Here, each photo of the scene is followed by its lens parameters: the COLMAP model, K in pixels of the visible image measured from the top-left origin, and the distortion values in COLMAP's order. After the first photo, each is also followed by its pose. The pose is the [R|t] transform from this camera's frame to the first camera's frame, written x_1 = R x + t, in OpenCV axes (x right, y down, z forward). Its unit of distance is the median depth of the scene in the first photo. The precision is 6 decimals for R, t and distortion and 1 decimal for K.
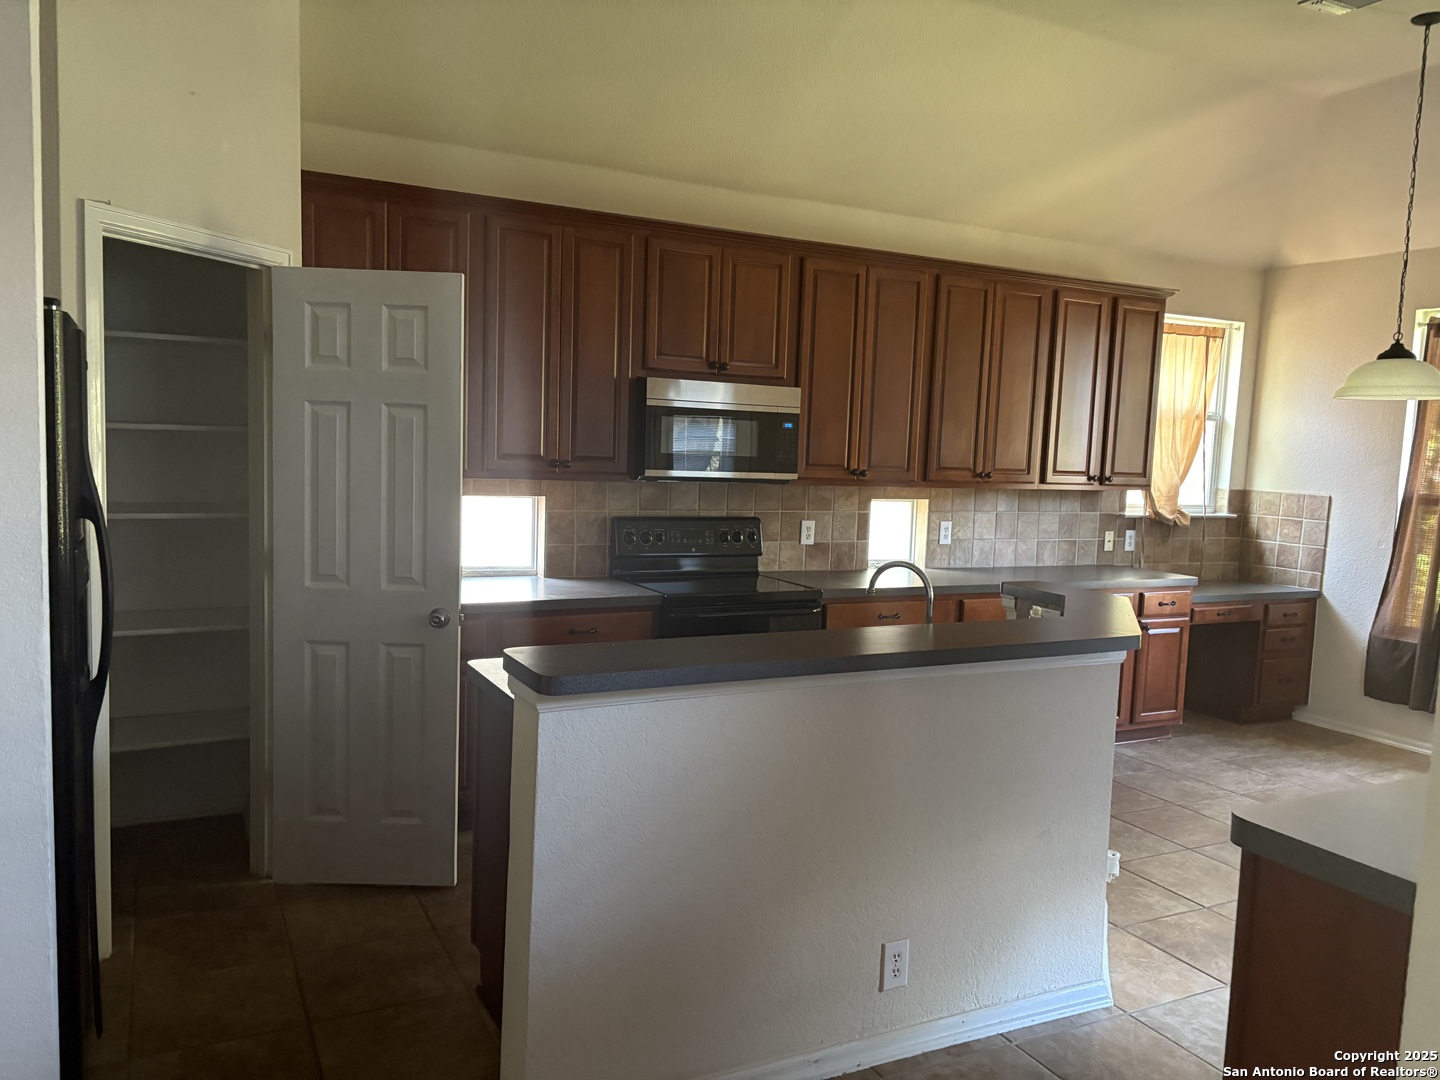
lens RADIAL K [[1088.7, 0, 722.0], [0, 1088.7, 548.7], [0, 0, 1]] dist [0.045354, -0.045718]
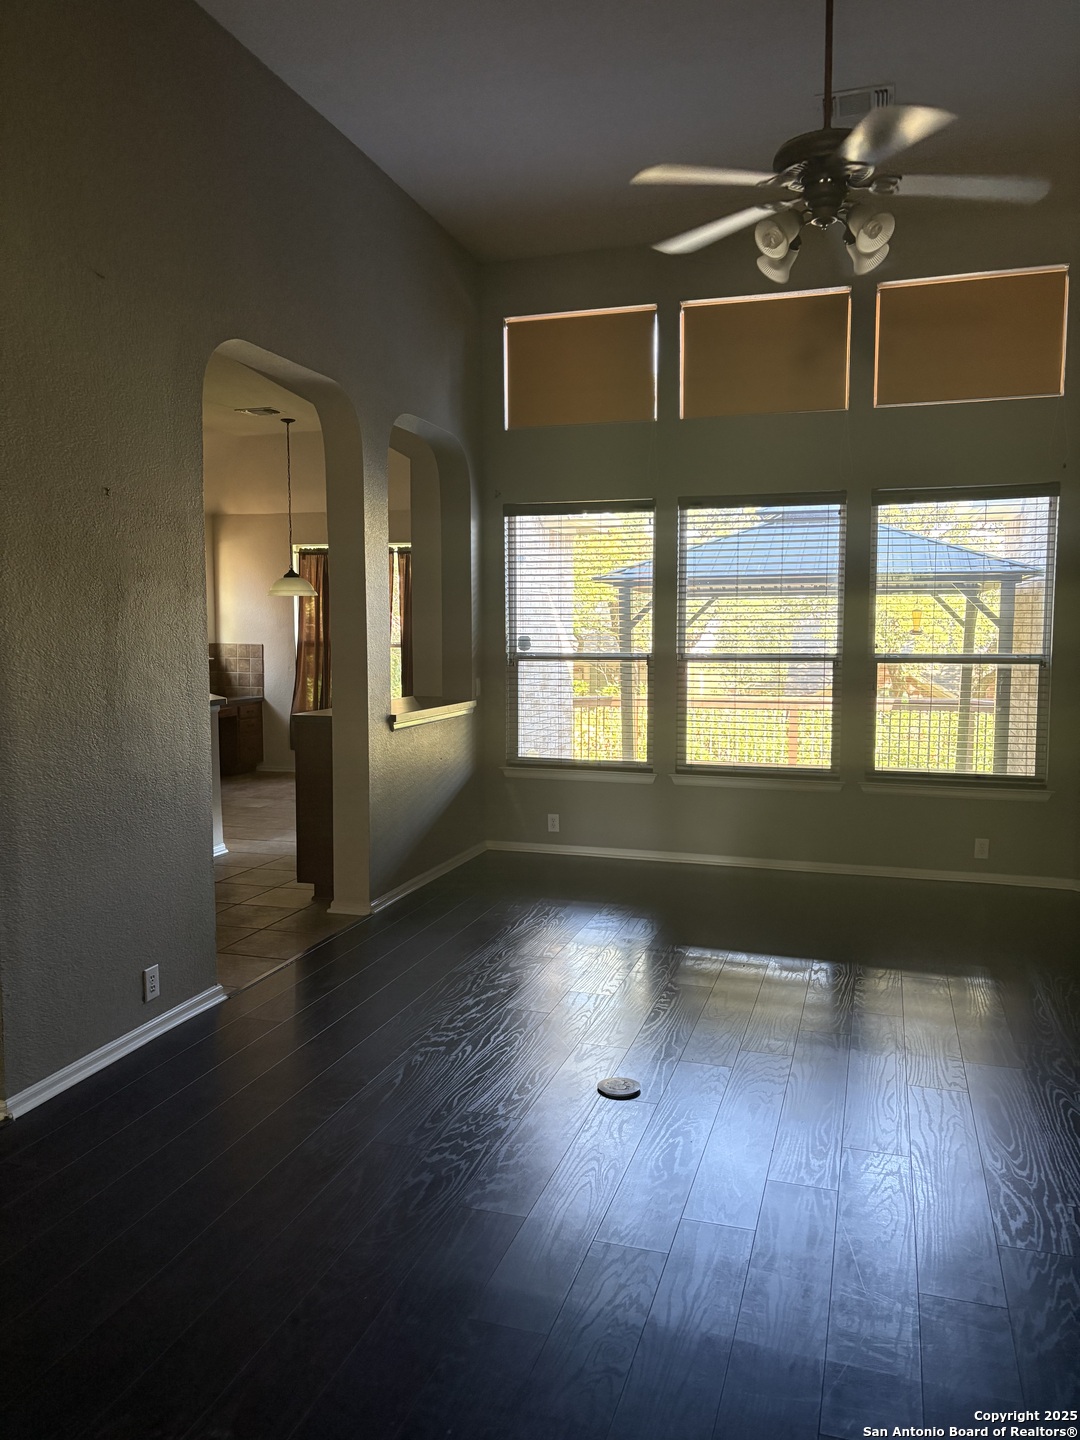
lens RADIAL K [[1088.7, 0, 537.2], [0, 1088.7, 729.6], [0, 0, 1]] dist [0.045354, -0.045718]
pose [[0.704150, -0.103821, 0.702420, -0.442803], [0.092012, 0.994253, 0.054716, 0.038223], [-0.704065, 0.026103, 0.709656, -0.645834]]
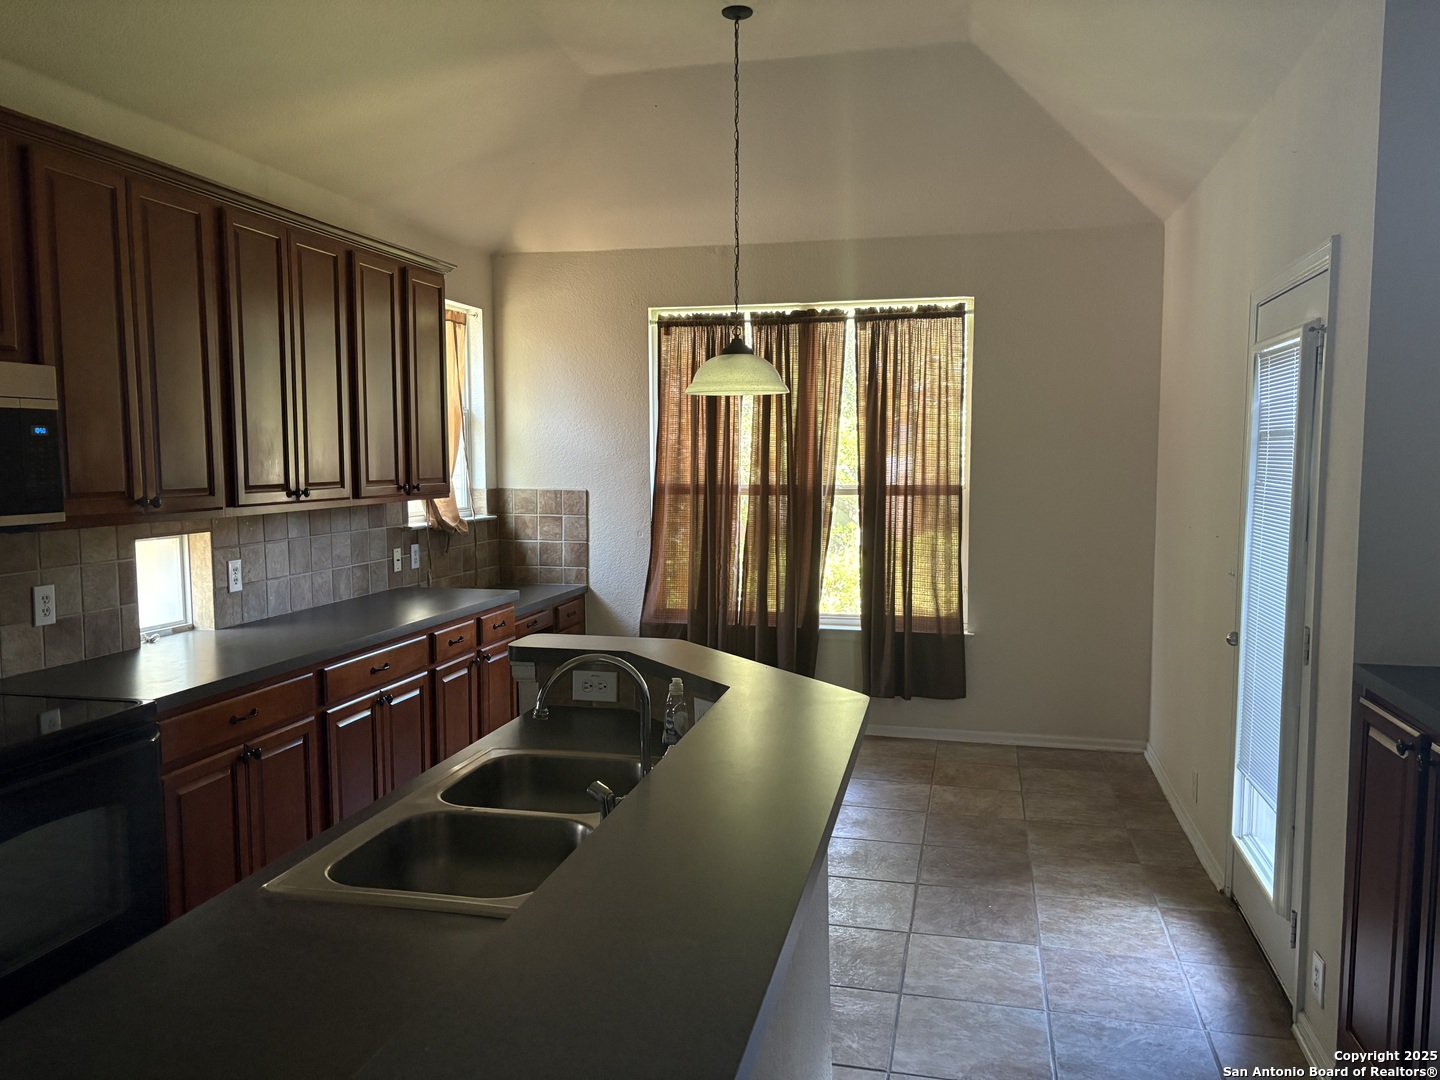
lens RADIAL K [[1088.7, 0, 724.4], [0, 1088.7, 538.8], [0, 0, 1]] dist [0.045354, -0.045718]
pose [[0.642068, -0.098724, 0.760264, -0.131741], [0.100101, 0.993980, 0.044535, -0.038376], [-0.760084, 0.047509, 0.648086, 0.290373]]
